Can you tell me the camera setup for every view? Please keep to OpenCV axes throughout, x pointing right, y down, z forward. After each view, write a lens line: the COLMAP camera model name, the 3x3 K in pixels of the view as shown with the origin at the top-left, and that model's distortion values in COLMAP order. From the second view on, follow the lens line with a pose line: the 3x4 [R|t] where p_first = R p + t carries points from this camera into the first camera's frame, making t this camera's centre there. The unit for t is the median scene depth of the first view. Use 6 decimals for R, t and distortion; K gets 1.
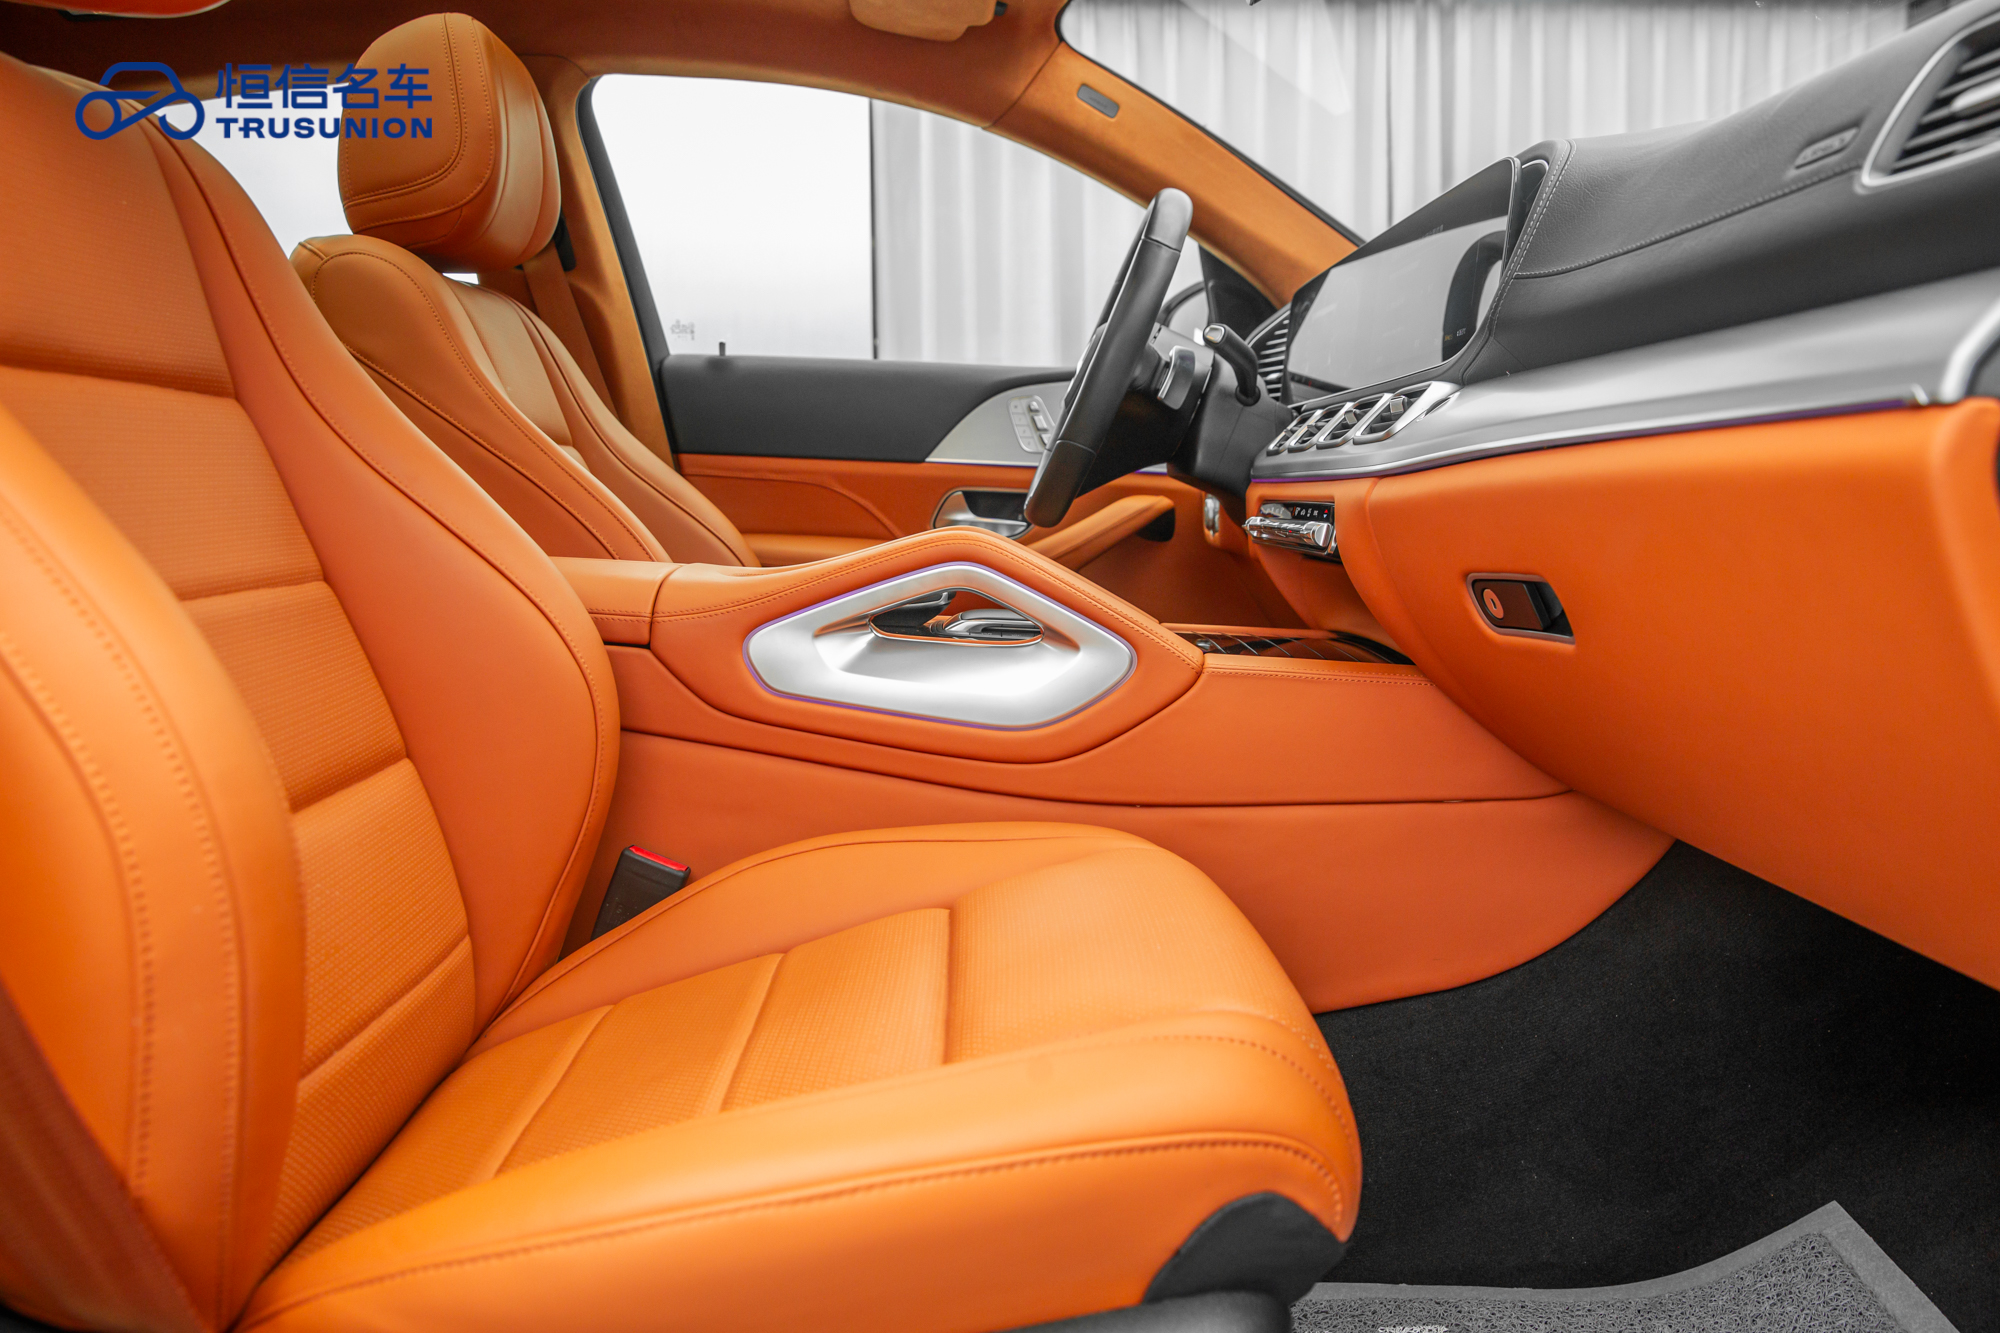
lens RADIAL K [[1403.3, 0, 1000.0], [0, 1403.3, 666.5], [0, 0, 1]] dist [-0.107712, -0.000738]
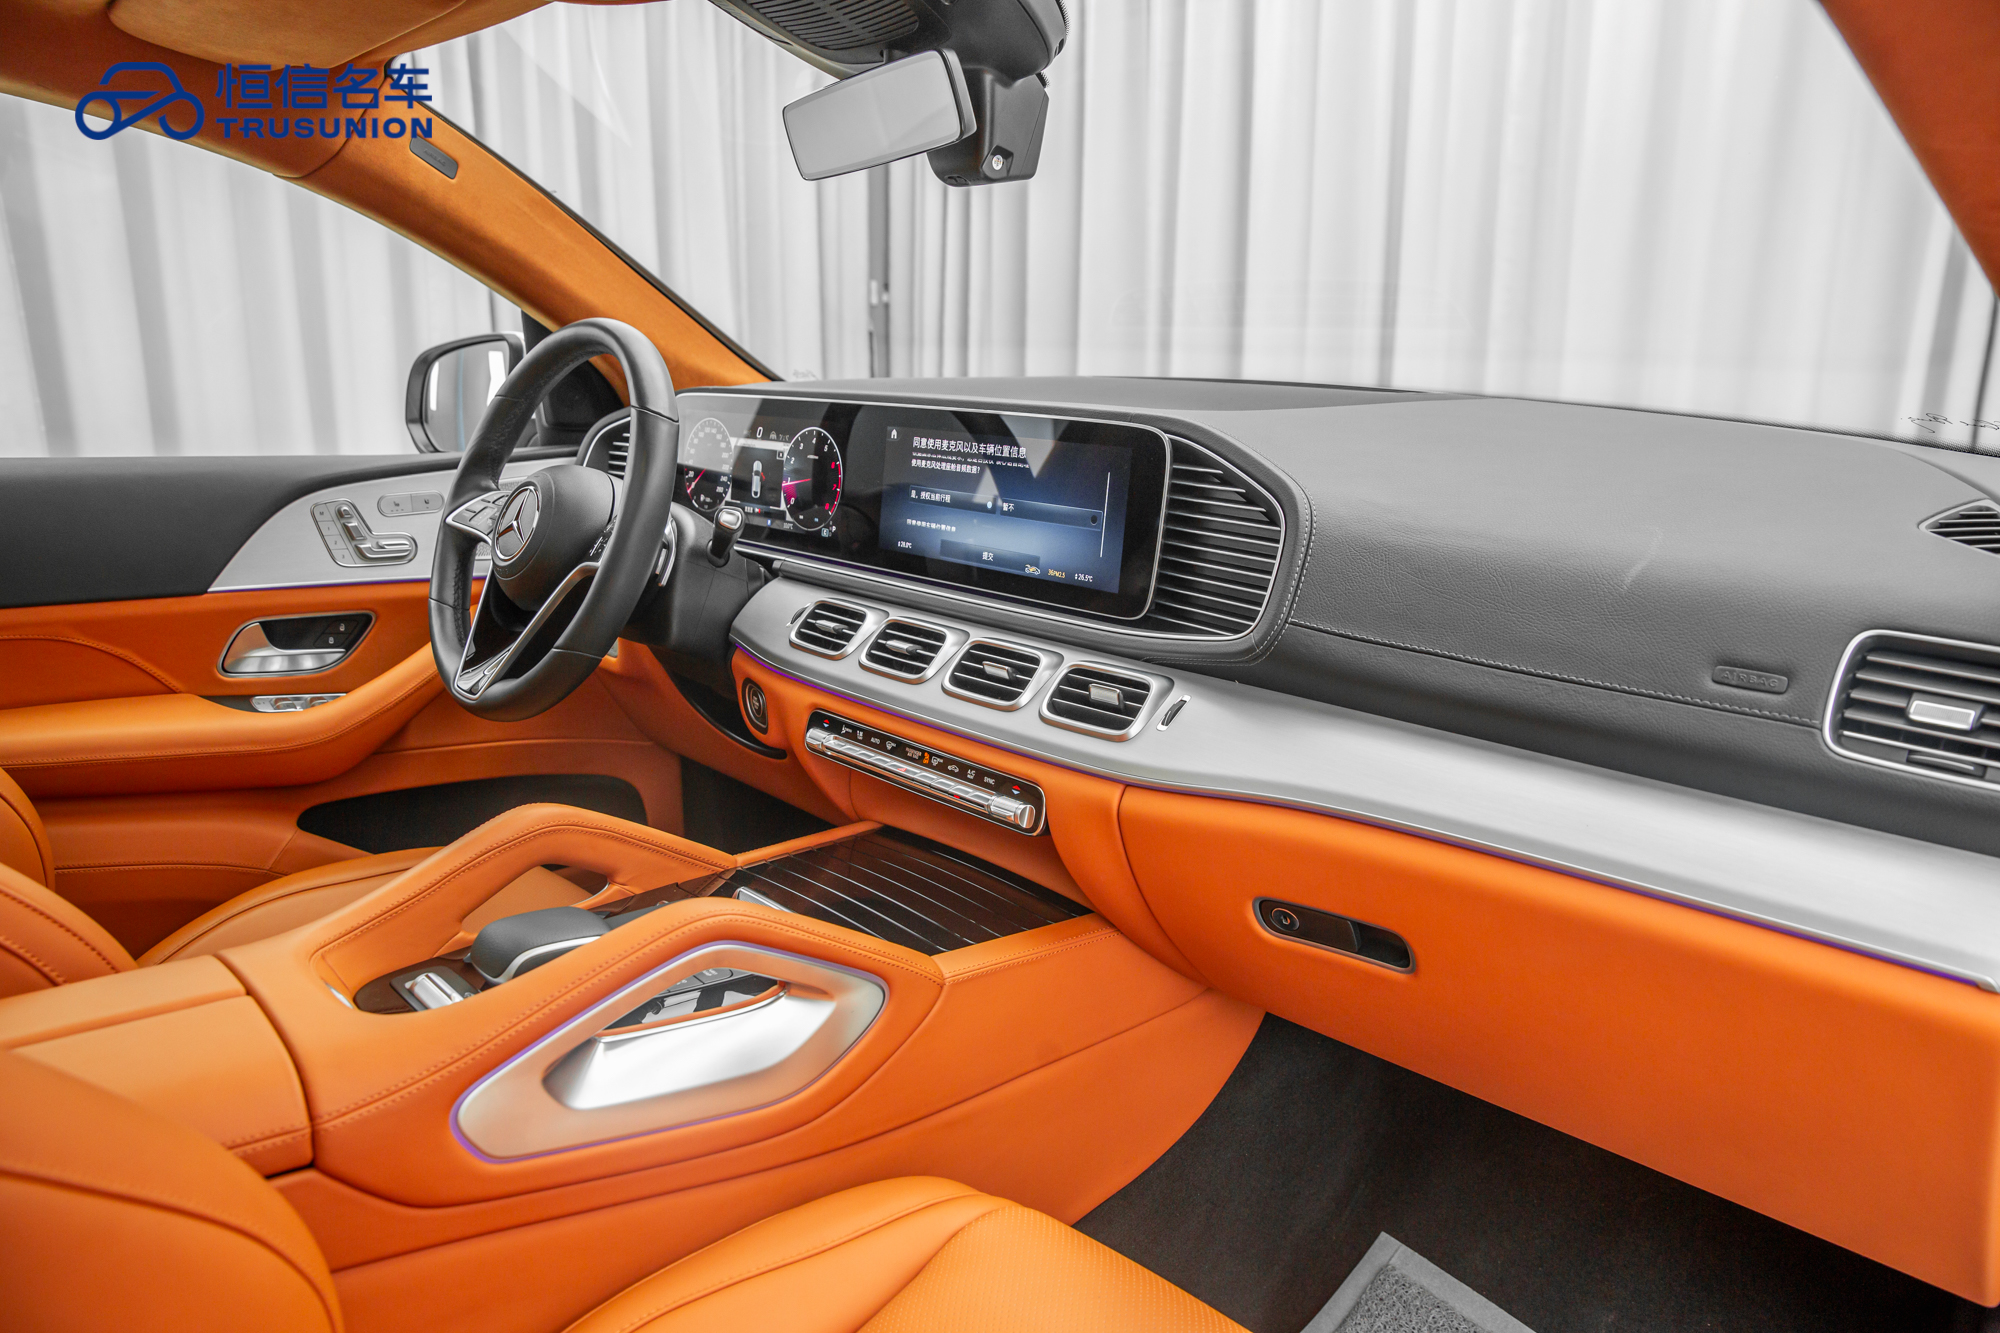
lens RADIAL K [[1363.5, 0, 1005.7], [0, 1363.5, 609.8], [0, 0, 1]] dist [-0.080883, 0.001988]
pose [[0.732305, -0.121842, 0.669988, -0.246202], [0.066347, 0.991948, 0.107874, -0.205854], [-0.677737, -0.034545, 0.734492, 0.175223]]
